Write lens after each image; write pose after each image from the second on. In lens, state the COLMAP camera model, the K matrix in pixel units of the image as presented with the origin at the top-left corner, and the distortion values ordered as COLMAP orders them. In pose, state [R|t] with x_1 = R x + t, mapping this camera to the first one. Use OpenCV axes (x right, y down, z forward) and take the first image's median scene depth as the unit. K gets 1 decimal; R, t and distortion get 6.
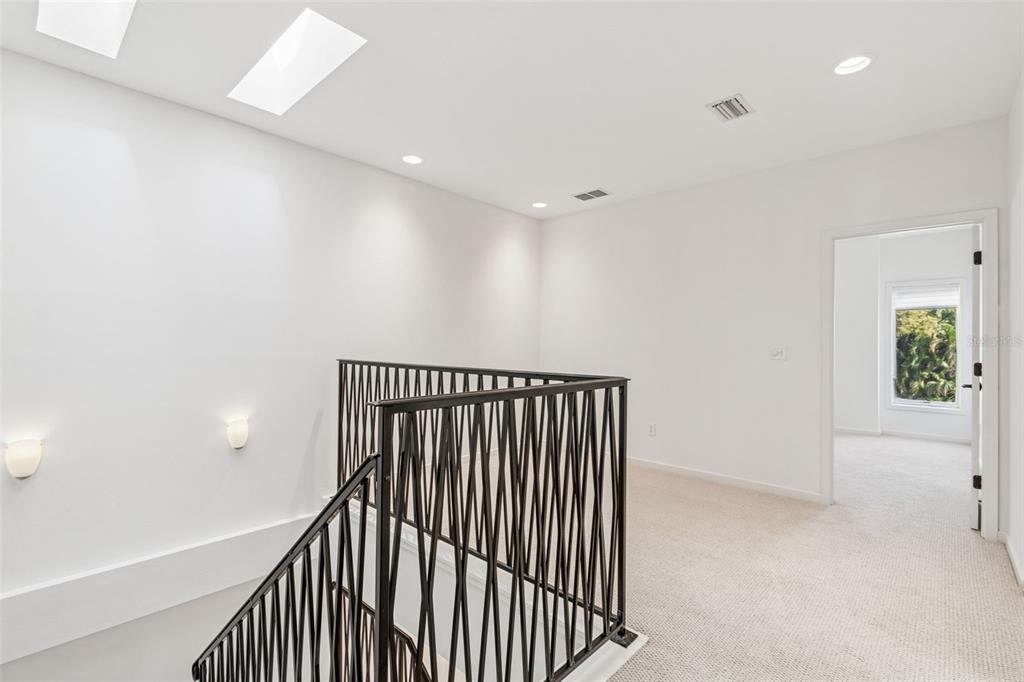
lens RADIAL K [[463.0, 0, 512.0], [0, 463.0, 341.0], [0, 0, 1]] dist [0.003388, 0.000479]
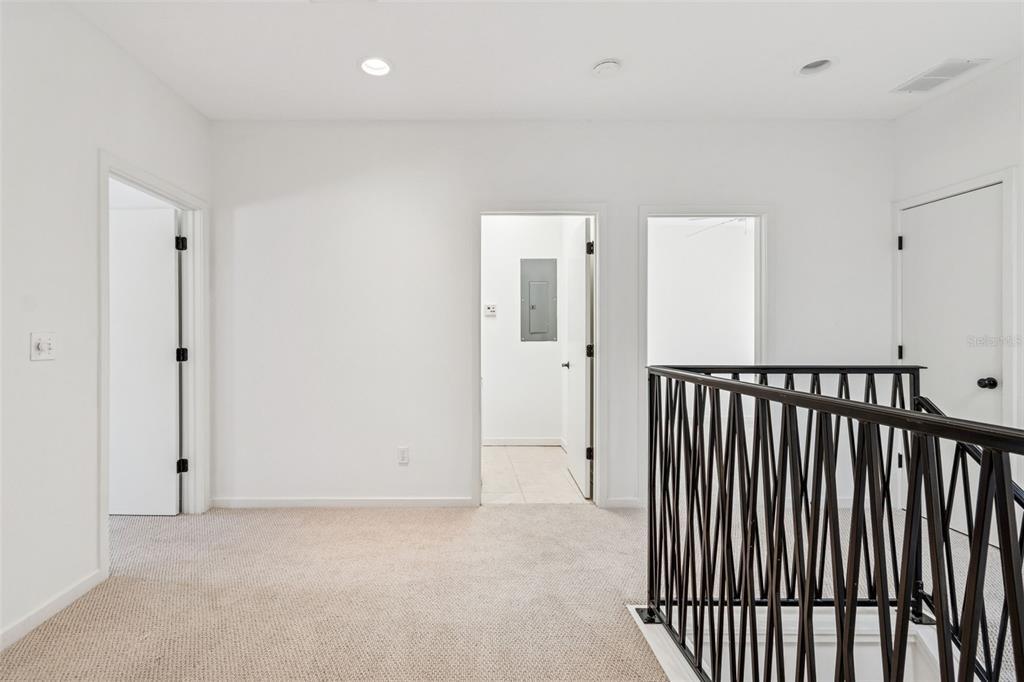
lens RADIAL K [[396.0, 0, 510.7], [0, 396.0, 336.3], [0, 0, 1]] dist [0.000552, 0.000013]
pose [[0.741259, -0.016486, 0.671017, -0.874715], [0.006975, 0.999834, 0.016859, -0.005843], [-0.671183, -0.007817, 0.741250, 0.825568]]
